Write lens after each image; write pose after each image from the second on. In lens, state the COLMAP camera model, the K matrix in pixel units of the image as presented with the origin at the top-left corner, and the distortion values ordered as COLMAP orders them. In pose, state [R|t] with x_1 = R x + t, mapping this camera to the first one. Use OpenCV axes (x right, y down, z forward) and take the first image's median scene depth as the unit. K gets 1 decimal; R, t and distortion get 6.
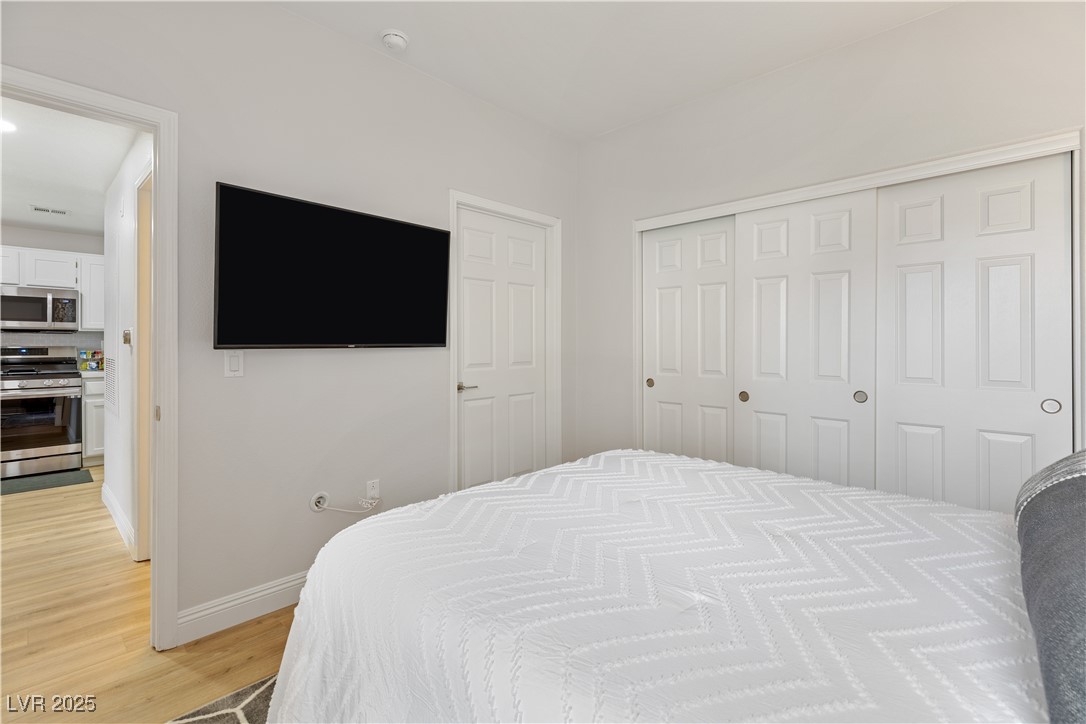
lens RADIAL K [[490.3, 0, 554.6], [0, 490.3, 339.5], [0, 0, 1]] dist [-0.003613, -0.000151]
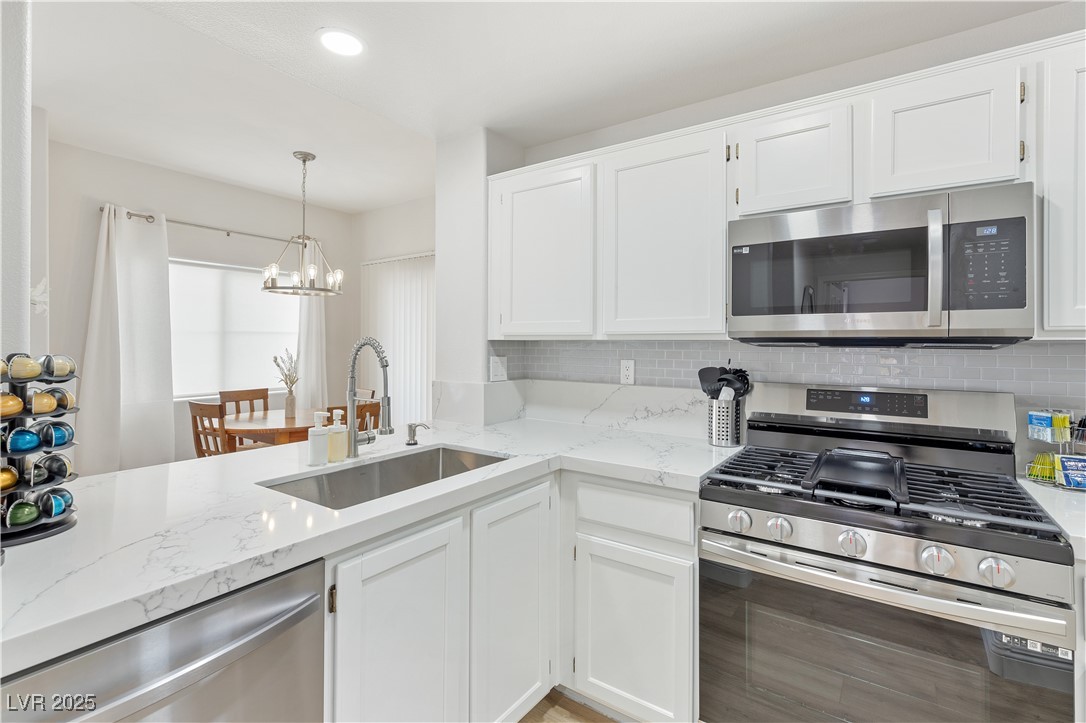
lens RADIAL K [[490.3, 0, 565.3], [0, 490.3, 340.6], [0, 0, 1]] dist [-0.003613, -0.000151]
pose [[0.151543, -0.002888, -0.988446, -0.771572], [-0.000110, 0.999996, -0.002939, -0.017235], [0.988451, 0.000554, 0.151543, 0.730685]]
